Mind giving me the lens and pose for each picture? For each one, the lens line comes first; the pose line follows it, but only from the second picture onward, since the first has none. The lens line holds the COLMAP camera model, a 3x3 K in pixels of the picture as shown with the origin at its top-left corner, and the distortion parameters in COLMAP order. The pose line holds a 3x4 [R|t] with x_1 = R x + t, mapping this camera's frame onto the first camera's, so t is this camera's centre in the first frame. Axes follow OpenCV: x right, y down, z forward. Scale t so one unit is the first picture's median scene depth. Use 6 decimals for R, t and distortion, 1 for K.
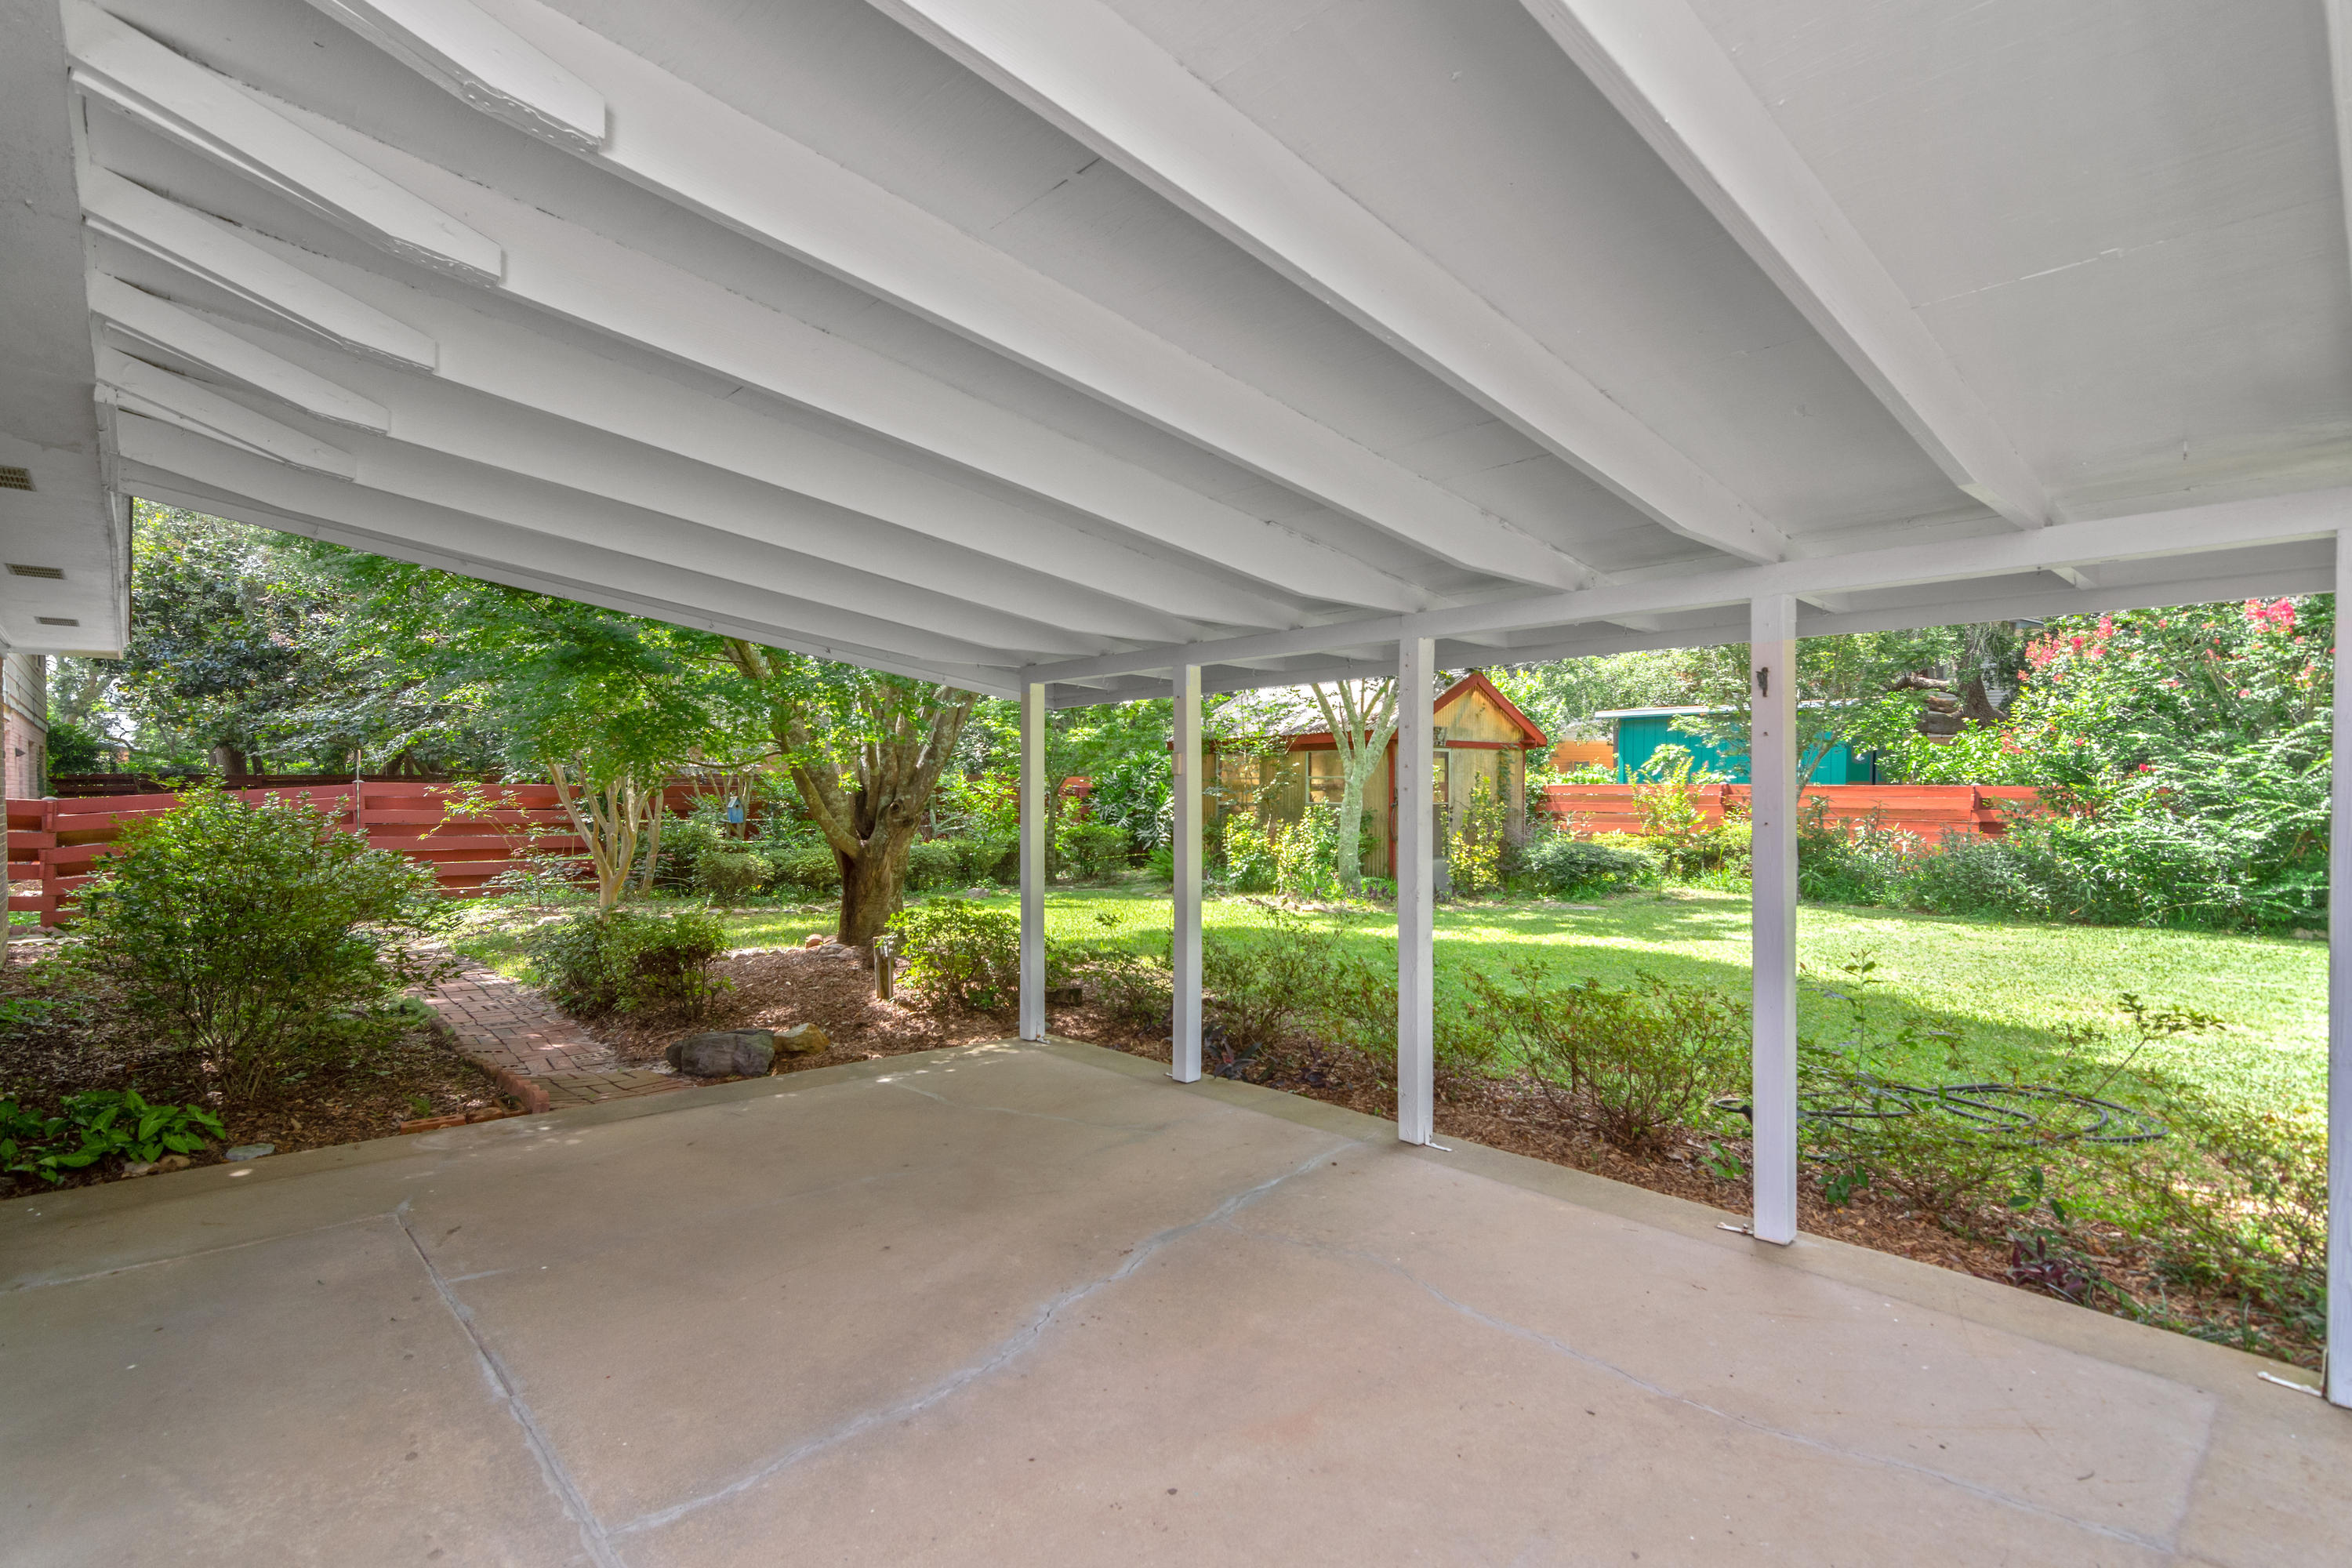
lens RADIAL K [[1139.0, 0, 1169.9], [0, 1139.0, 786.6], [0, 0, 1]] dist [-0.002402, 0.000984]
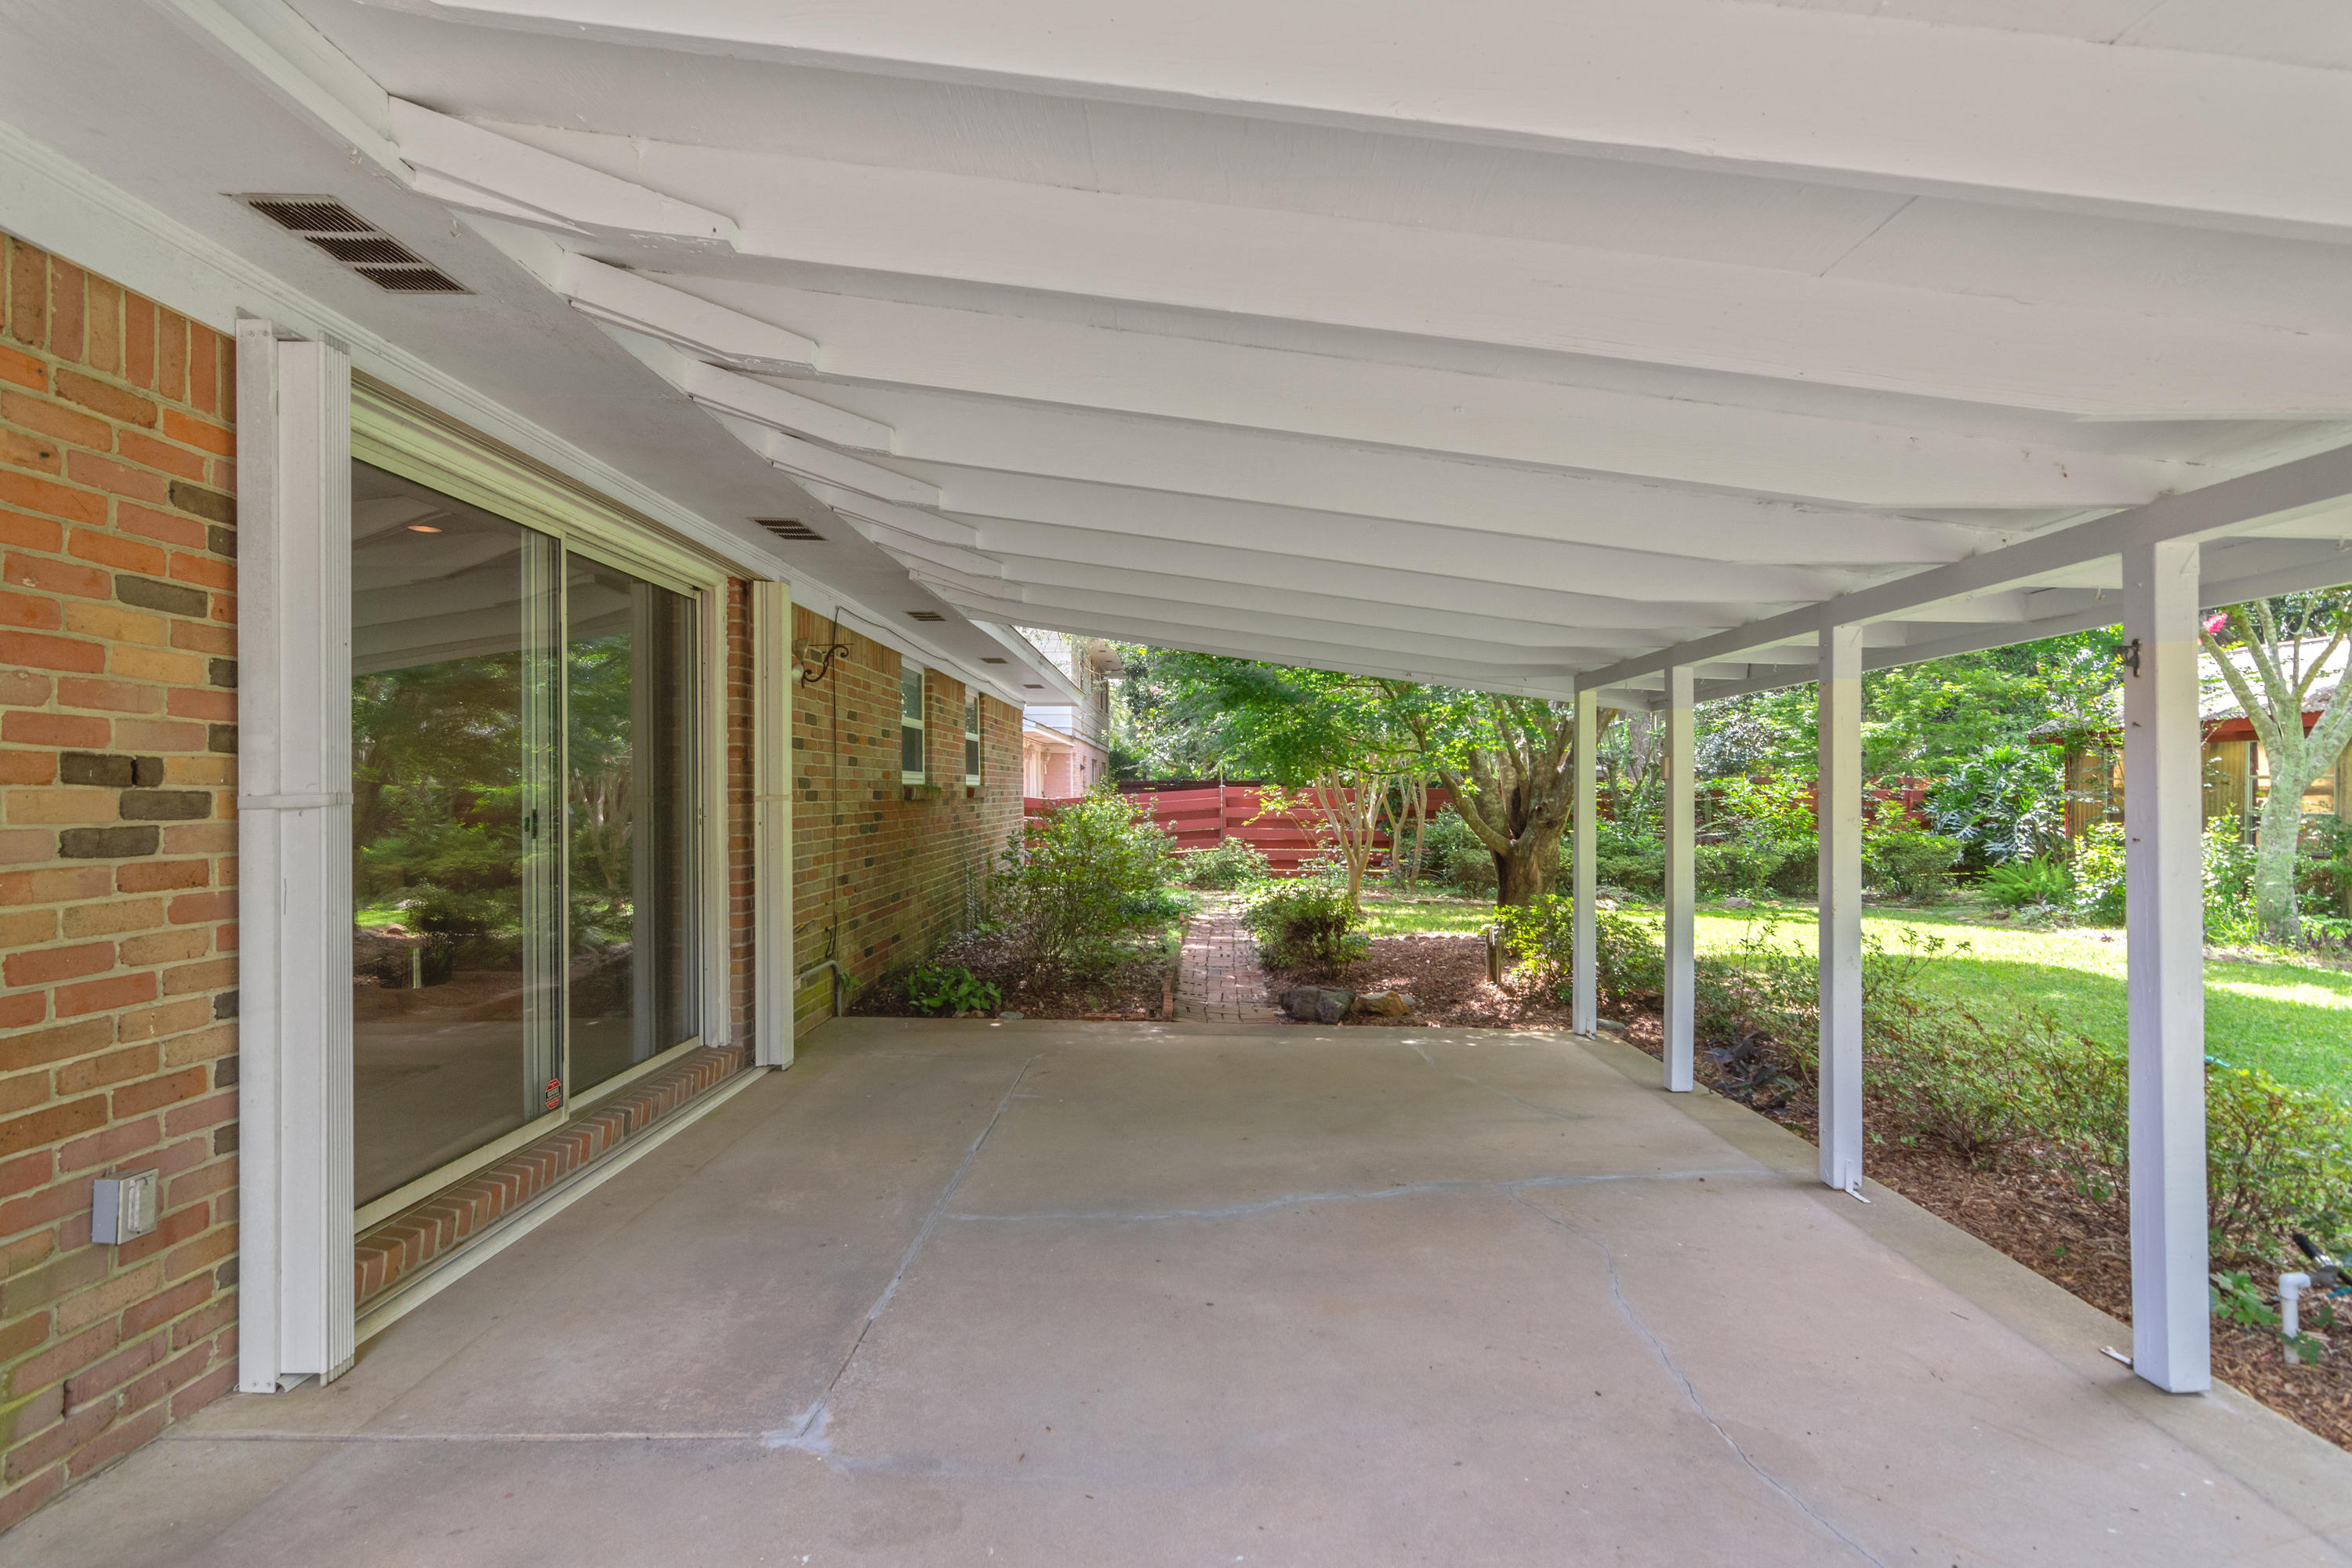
lens RADIAL K [[1139.0, 0, 1169.9], [0, 1139.0, 786.6], [0, 0, 1]] dist [-0.002402, 0.000984]
pose [[0.719200, -0.002500, -0.694798, 0.305560], [0.000694, 0.999996, -0.002880, -0.000513], [0.694803, 0.001589, 0.719199, -0.007476]]
